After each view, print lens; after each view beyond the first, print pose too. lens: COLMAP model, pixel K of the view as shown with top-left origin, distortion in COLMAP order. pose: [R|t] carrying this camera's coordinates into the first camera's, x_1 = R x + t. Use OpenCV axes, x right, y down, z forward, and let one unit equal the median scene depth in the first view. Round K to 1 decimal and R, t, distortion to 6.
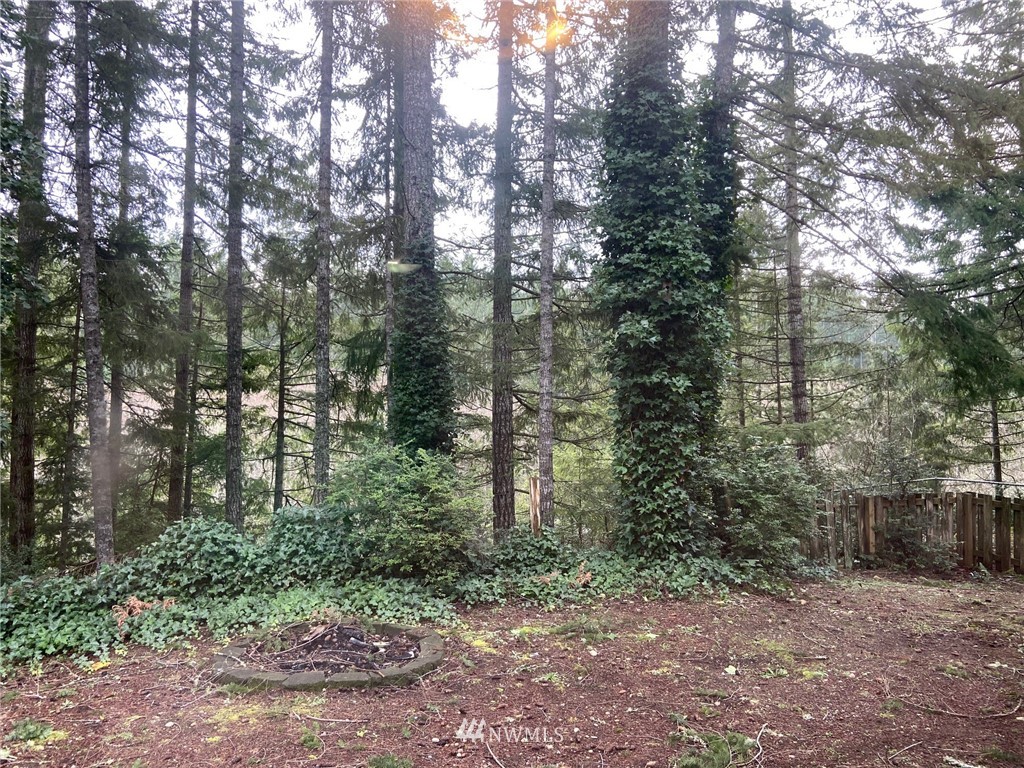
lens RADIAL K [[754.0, 0, 493.6], [0, 754.0, 378.0], [0, 0, 1]] dist [0.119495, -0.151594]
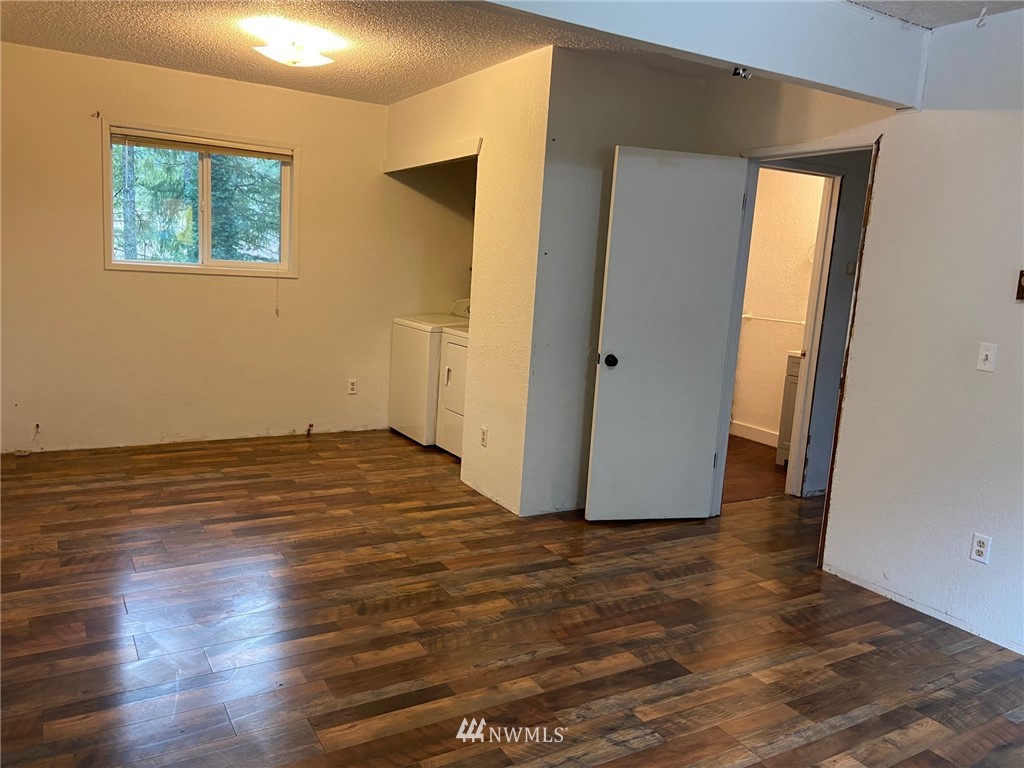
lens RADIAL K [[754.0, 0, 493.6], [0, 754.0, 378.0], [0, 0, 1]] dist [0.119495, -0.151594]
pose [[0.974728, 0.023214, 0.222184, 0.068471], [-0.063807, 0.982083, 0.177316, -0.002327], [-0.214087, -0.187012, 0.958746, -0.326406]]
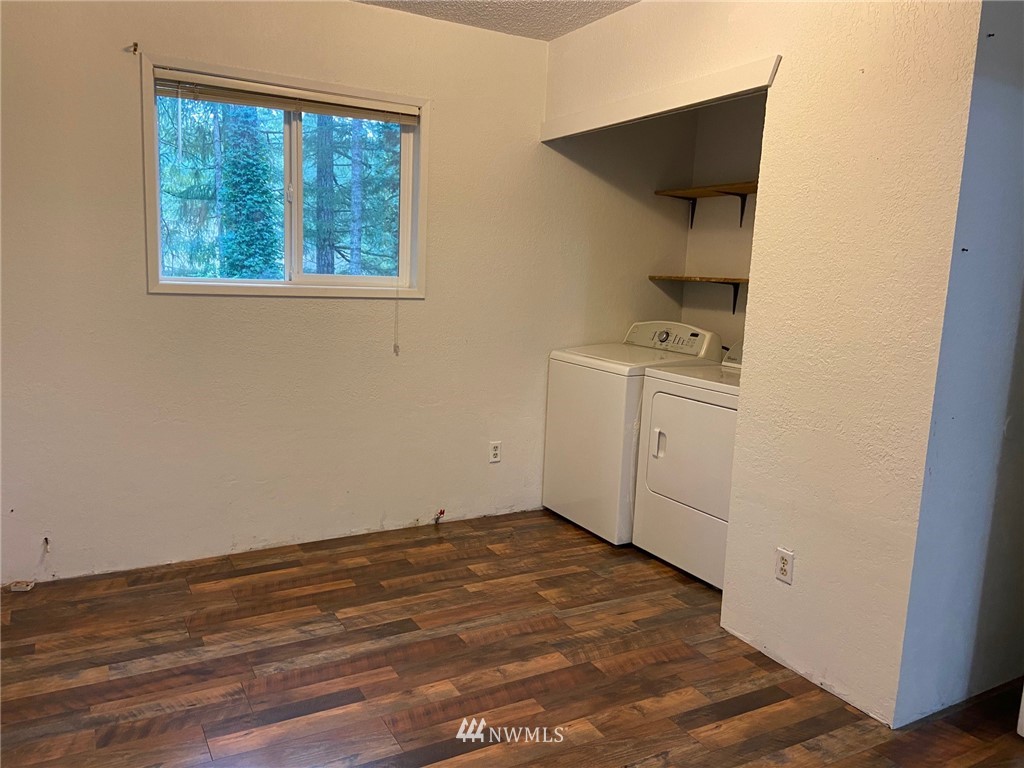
lens RADIAL K [[754.0, 0, 493.6], [0, 754.0, 378.0], [0, 0, 1]] dist [0.119495, -0.151594]
pose [[0.980005, 0.009282, 0.198758, 0.034173], [-0.044377, 0.983947, 0.172856, 0.002717], [-0.193962, -0.178219, 0.964685, -0.207487]]
